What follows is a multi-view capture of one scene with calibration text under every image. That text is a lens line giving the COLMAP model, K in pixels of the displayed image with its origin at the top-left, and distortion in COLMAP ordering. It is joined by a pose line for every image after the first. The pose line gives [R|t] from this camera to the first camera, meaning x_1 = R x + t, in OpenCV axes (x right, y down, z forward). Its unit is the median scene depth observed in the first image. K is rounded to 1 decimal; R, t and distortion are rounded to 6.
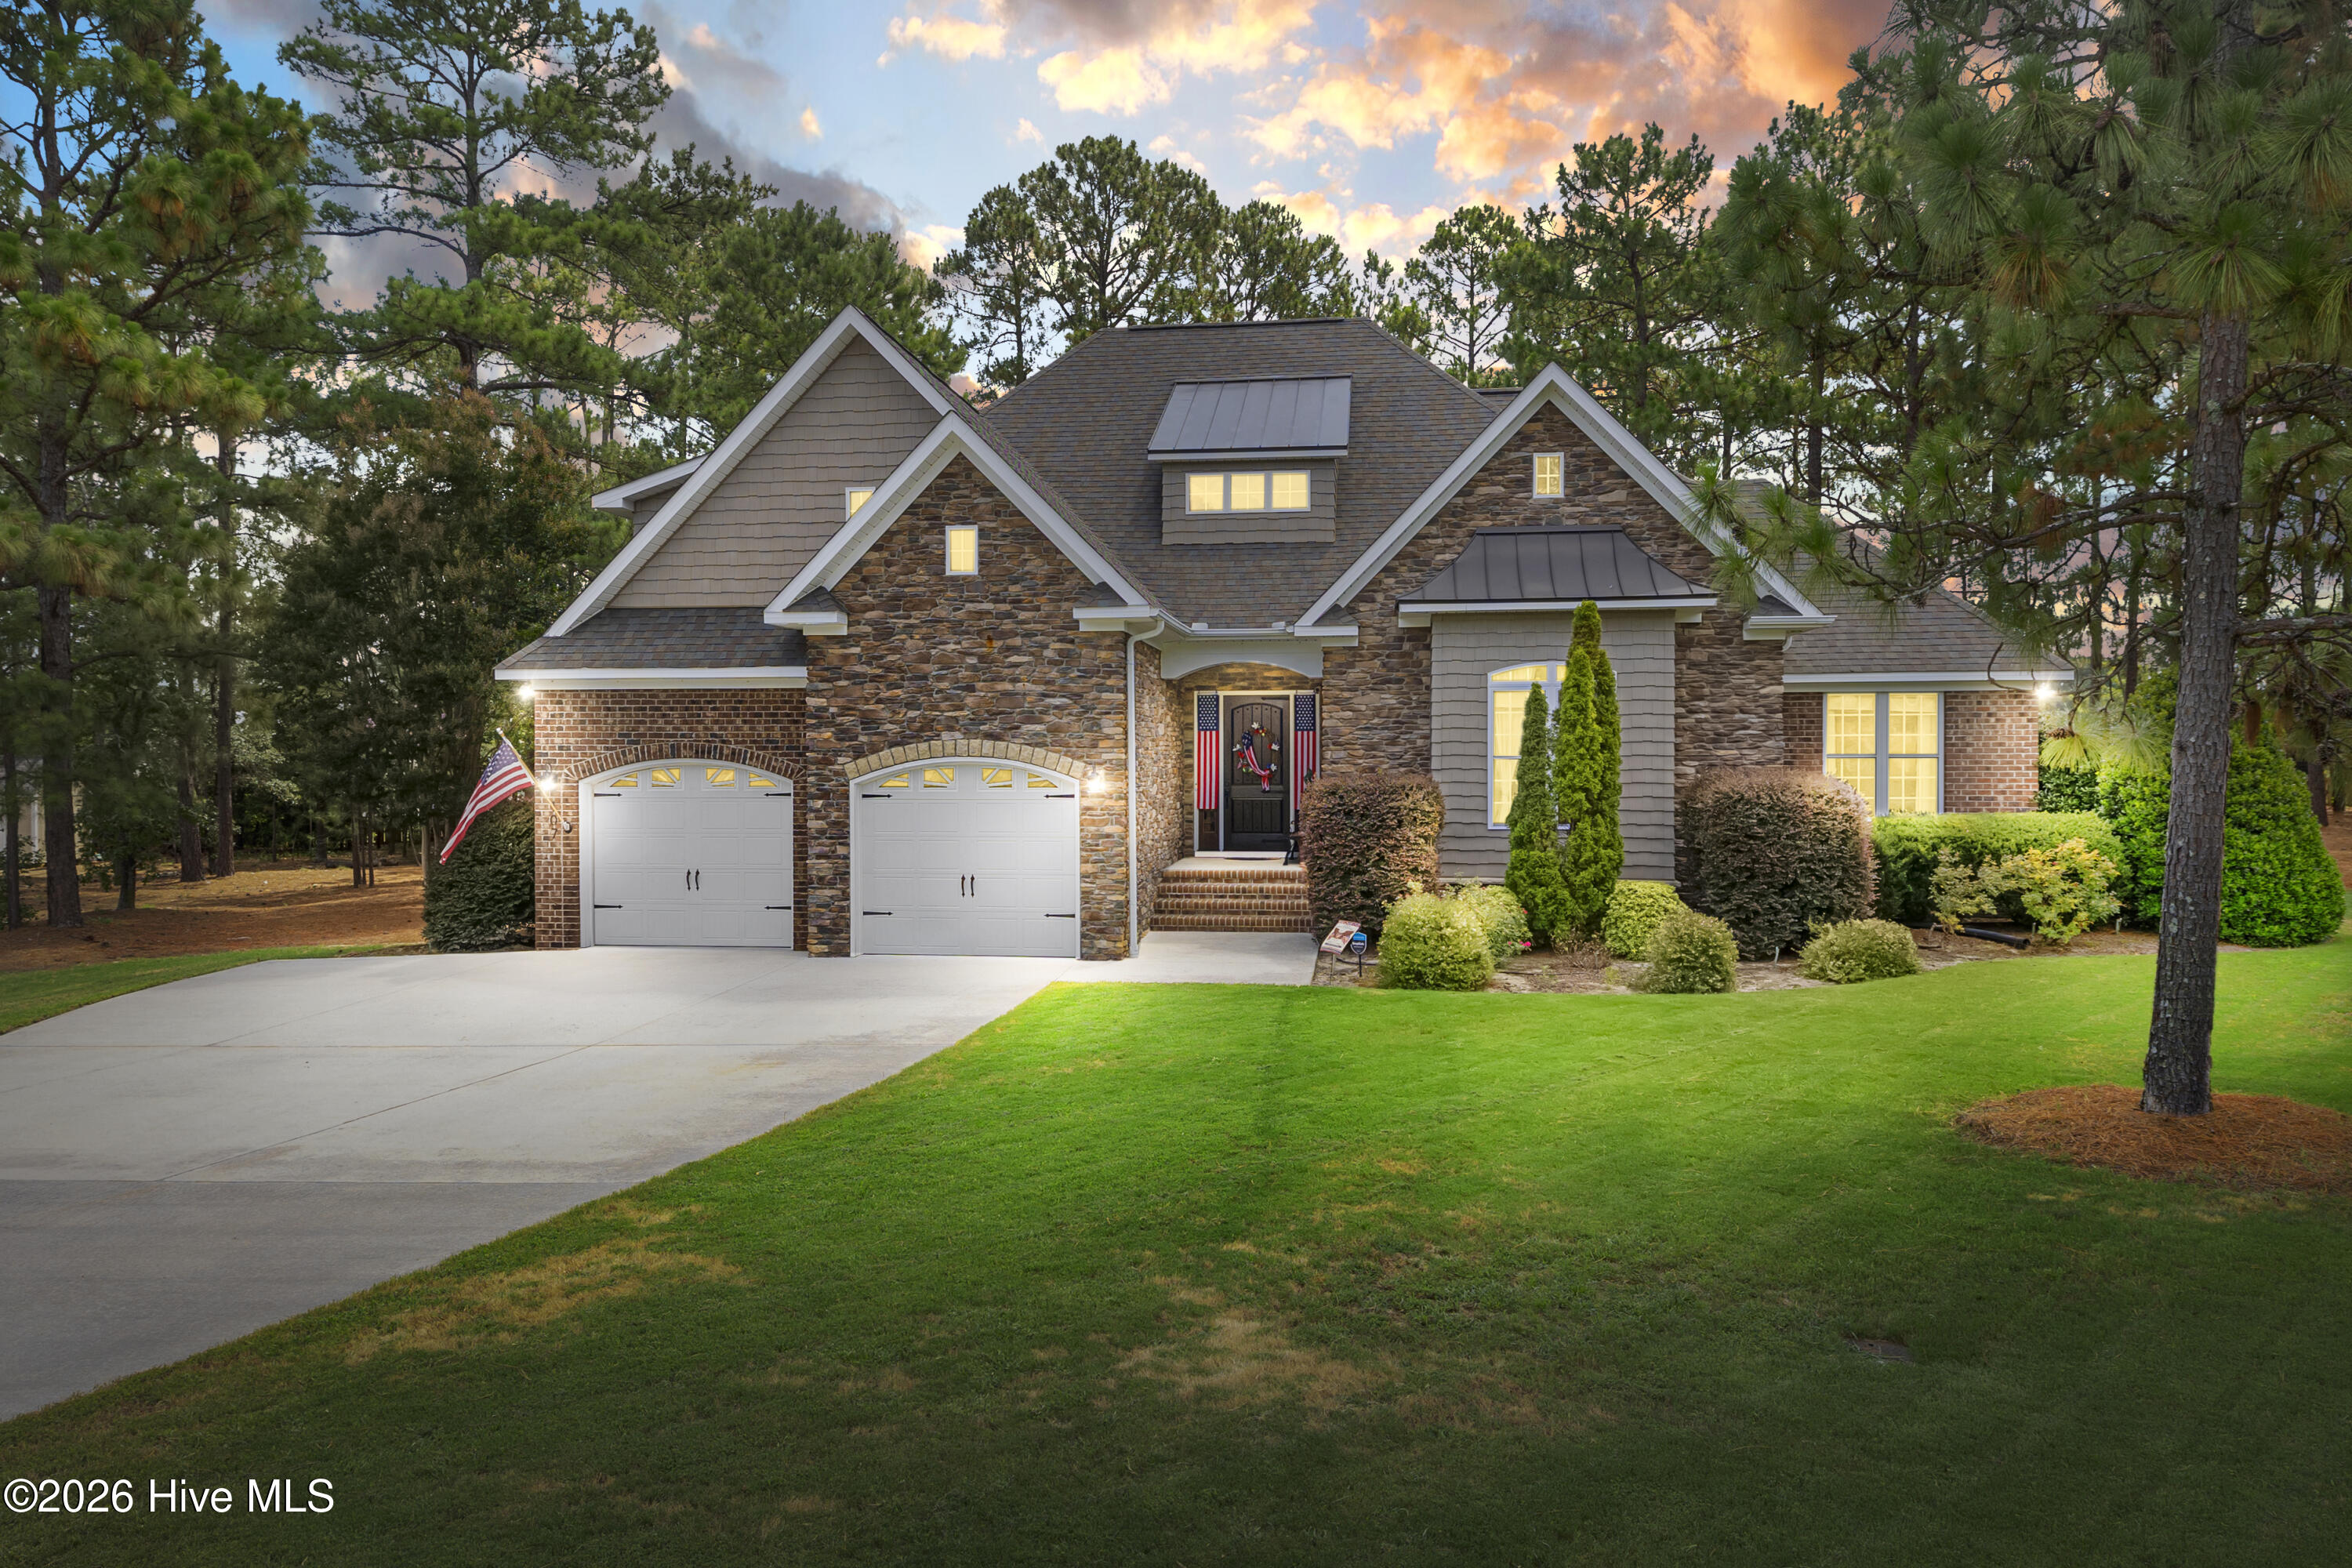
lens RADIAL K [[1580.0, 0, 1157.8], [0, 1580.0, 759.7], [0, 0, 1]] dist [0.060269, -0.082856]
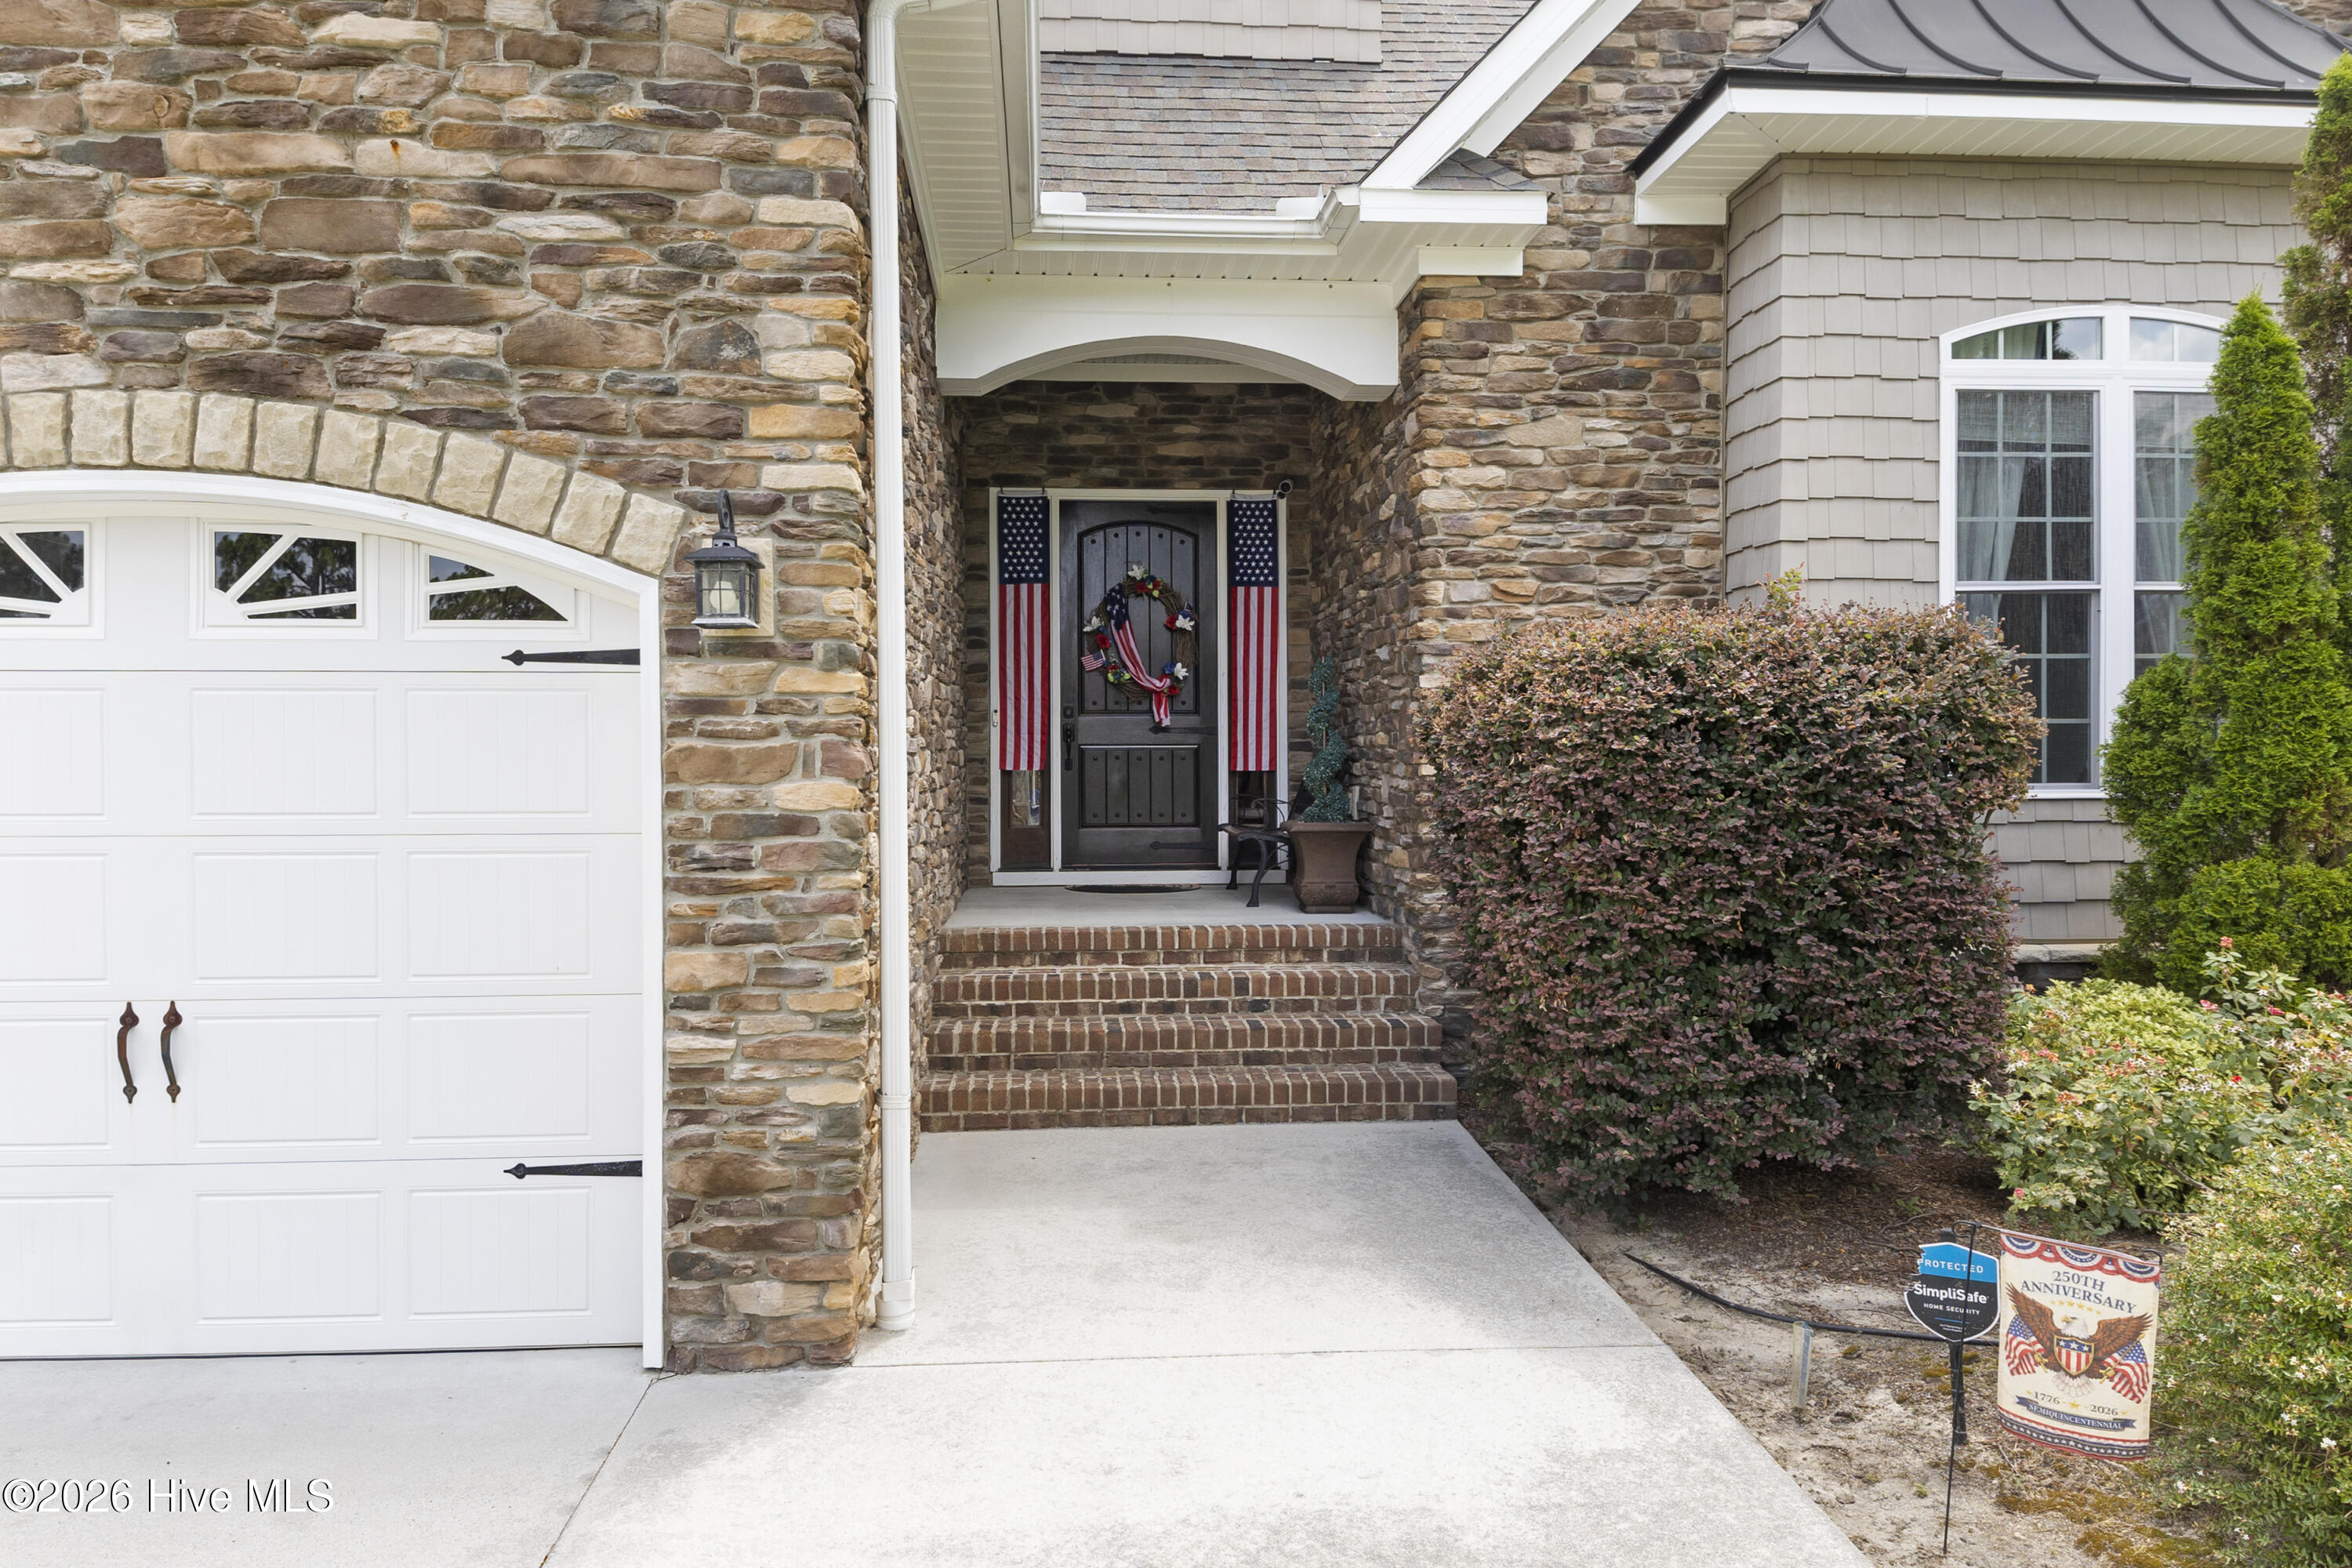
lens RADIAL K [[1599.6, 0, 1158.1], [0, 1599.6, 777.6], [0, 0, 1]] dist [0.069193, -0.094493]
pose [[0.978375, -0.002872, 0.206821, -0.026859], [0.001789, 0.999984, 0.005422, 0.039360], [-0.206833, -0.004934, 0.978364, 0.743681]]
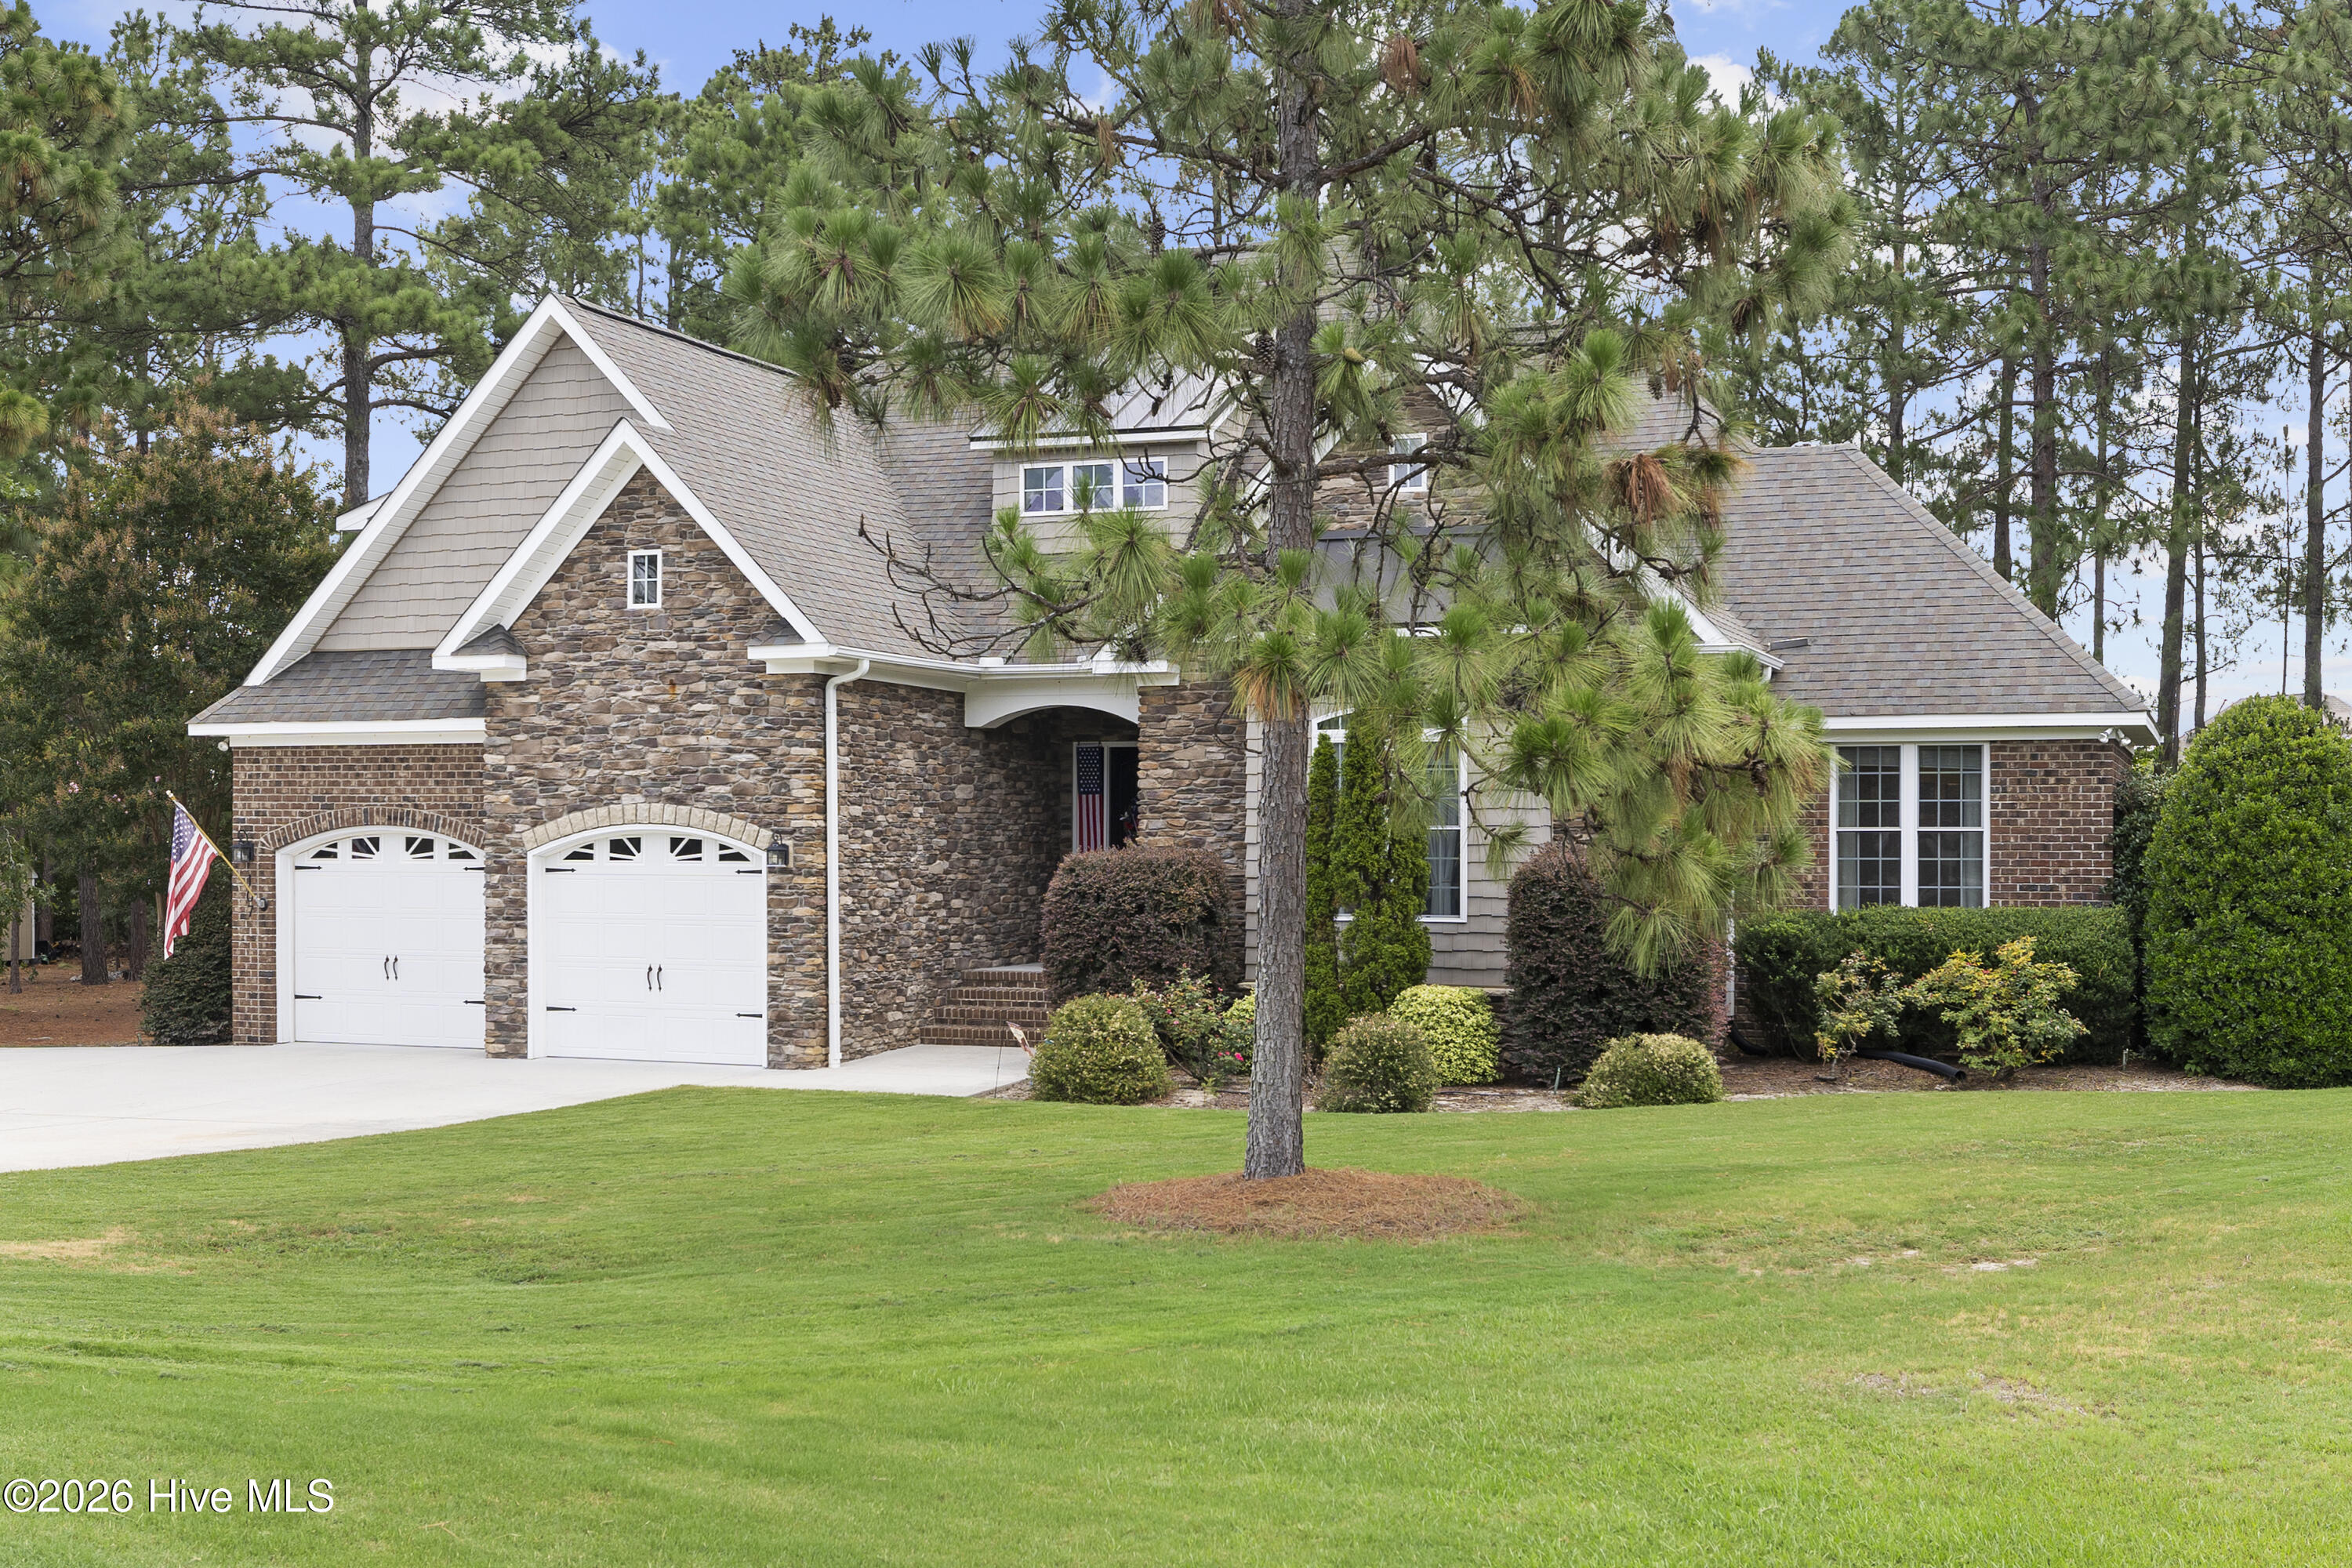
lens RADIAL K [[2646.1, 0, 1174.6], [0, 2646.1, 838.6], [0, 0, 1]] dist [-0.068518, 0.003573]
pose [[0.972871, 0.004538, -0.231305, 0.472124], [-0.005157, 0.999985, -0.002074, 0.007288], [0.231292, 0.003211, 0.972879, -0.298840]]
